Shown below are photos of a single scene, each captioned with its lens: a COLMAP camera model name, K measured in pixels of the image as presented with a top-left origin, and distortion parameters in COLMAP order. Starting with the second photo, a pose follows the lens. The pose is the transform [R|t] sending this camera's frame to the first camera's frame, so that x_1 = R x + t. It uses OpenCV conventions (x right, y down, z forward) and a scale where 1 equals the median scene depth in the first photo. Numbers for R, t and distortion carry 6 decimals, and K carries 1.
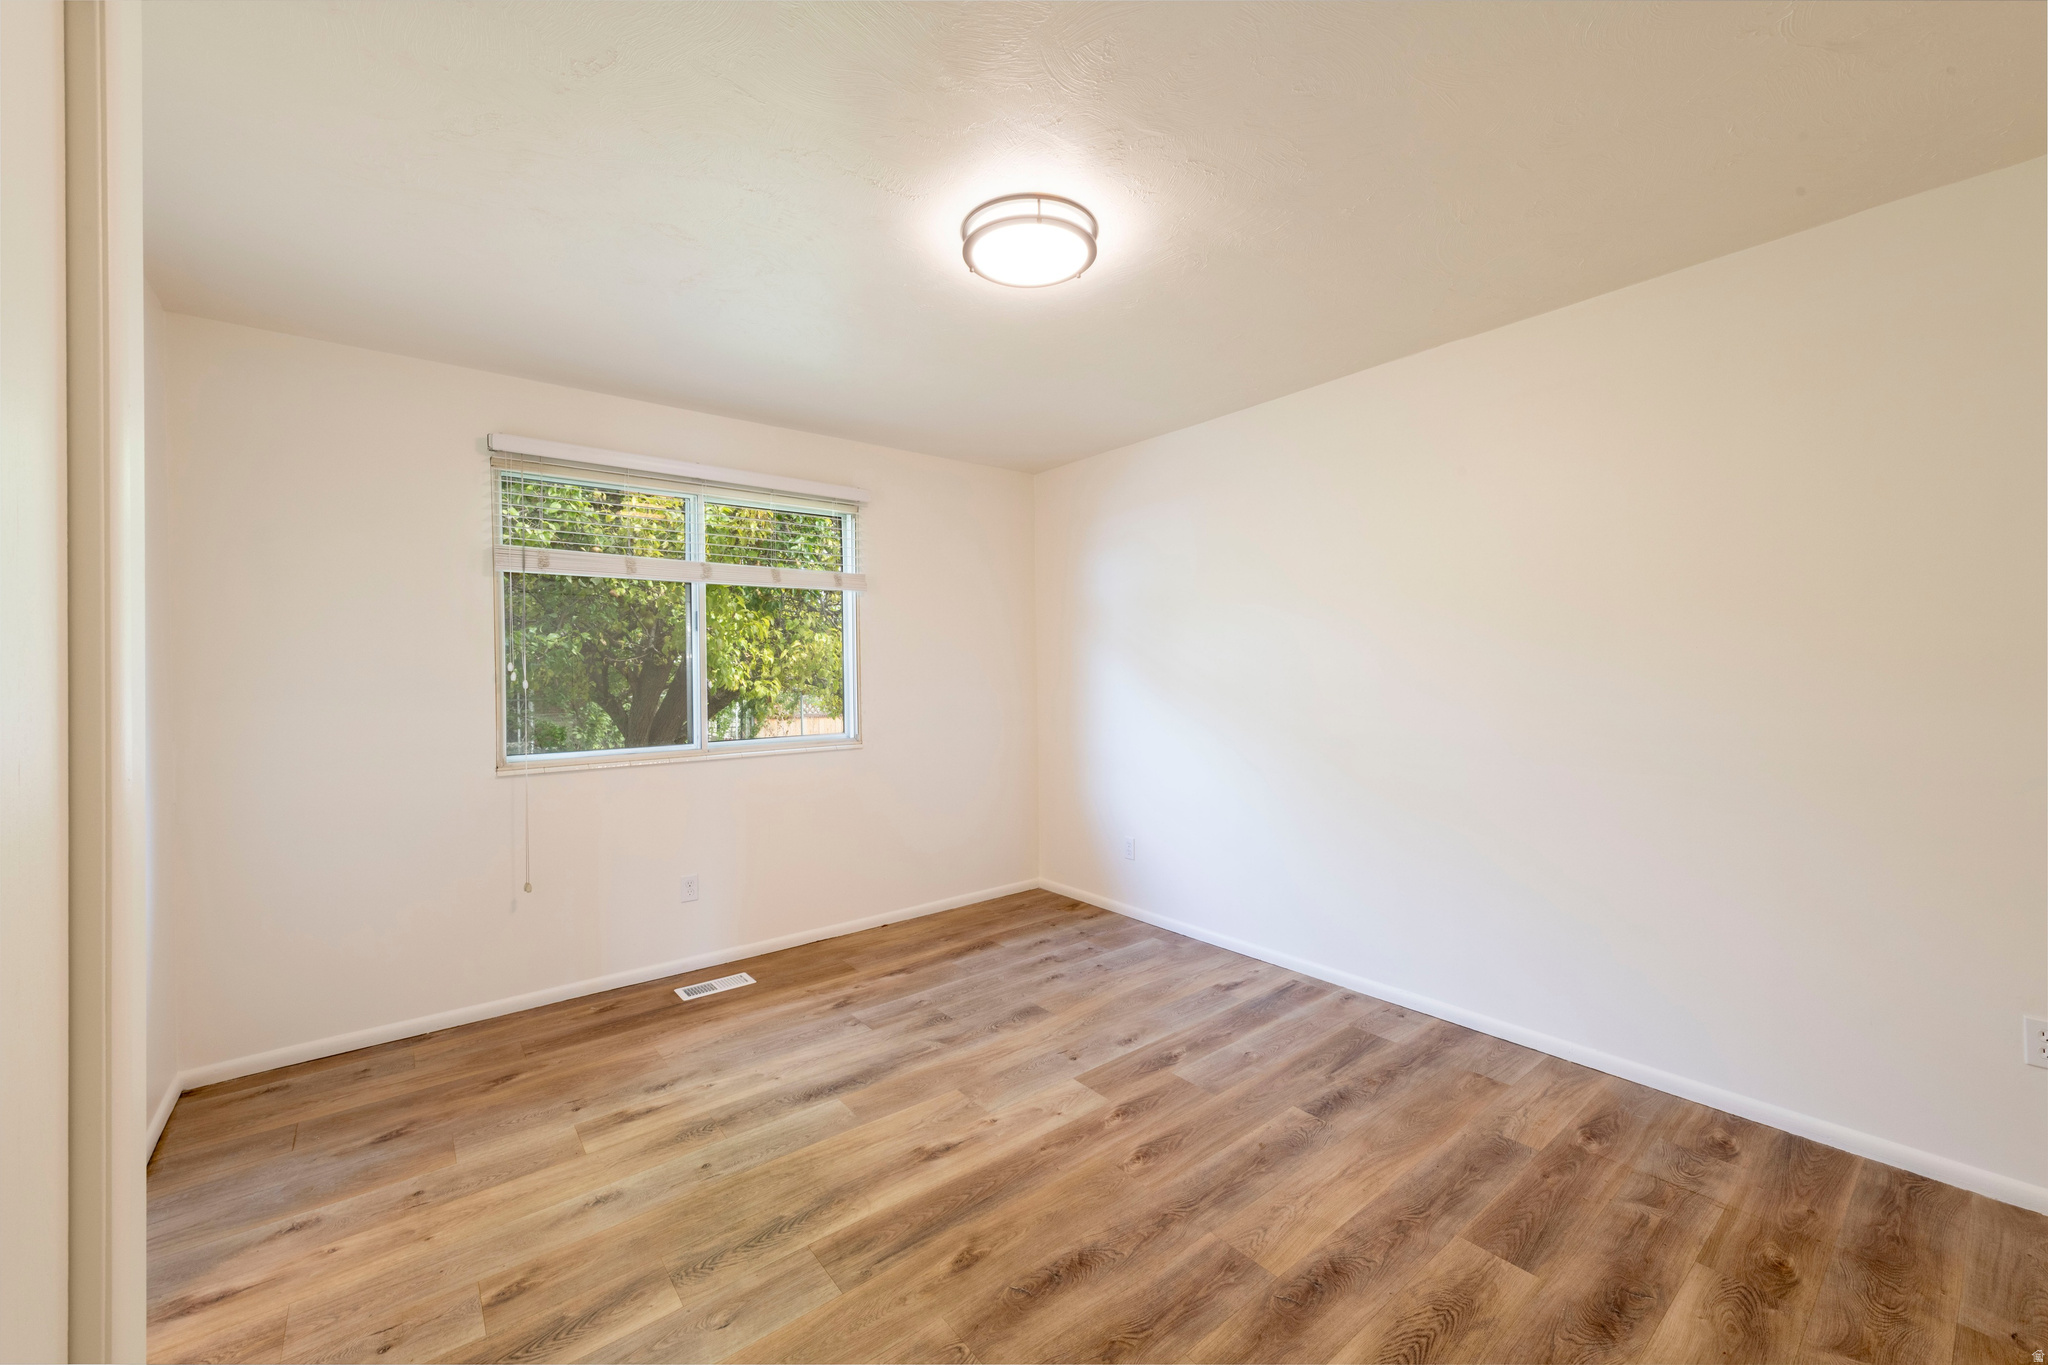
lens RADIAL K [[800.4, 0, 1030.7], [0, 800.4, 675.4], [0, 0, 1]] dist [0.015779, -0.000295]
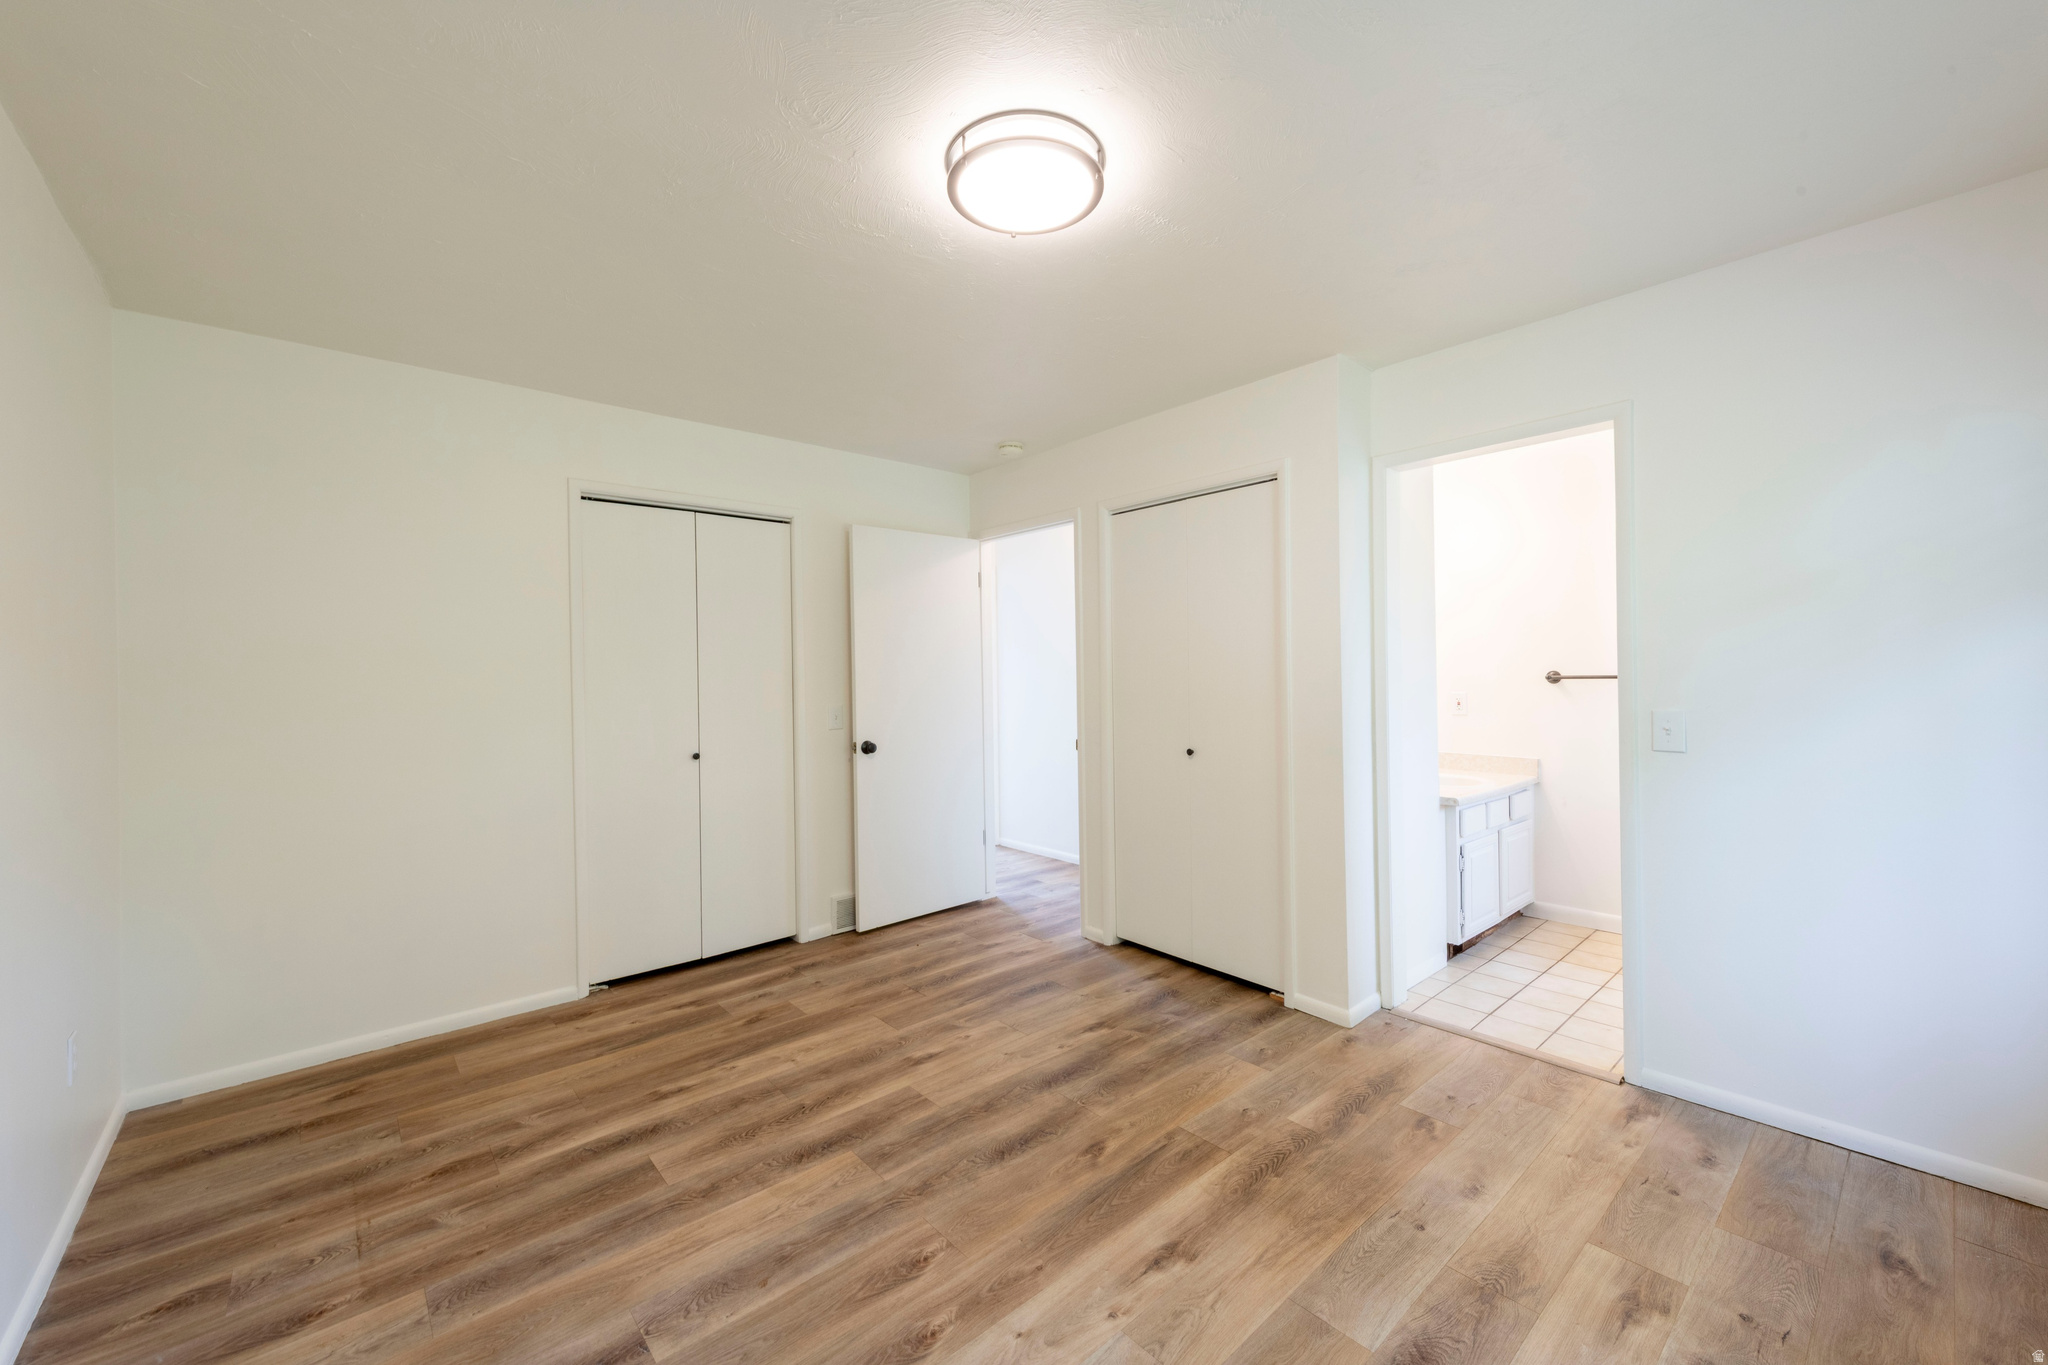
lens RADIAL K [[800.4, 0, 1030.7], [0, 800.4, 675.4], [0, 0, 1]] dist [0.015779, -0.000295]
pose [[-0.998638, 0.026736, -0.044795, 0.049102], [0.026312, 0.999603, 0.010030, -0.016871], [0.045045, 0.008837, -0.998946, 1.986339]]
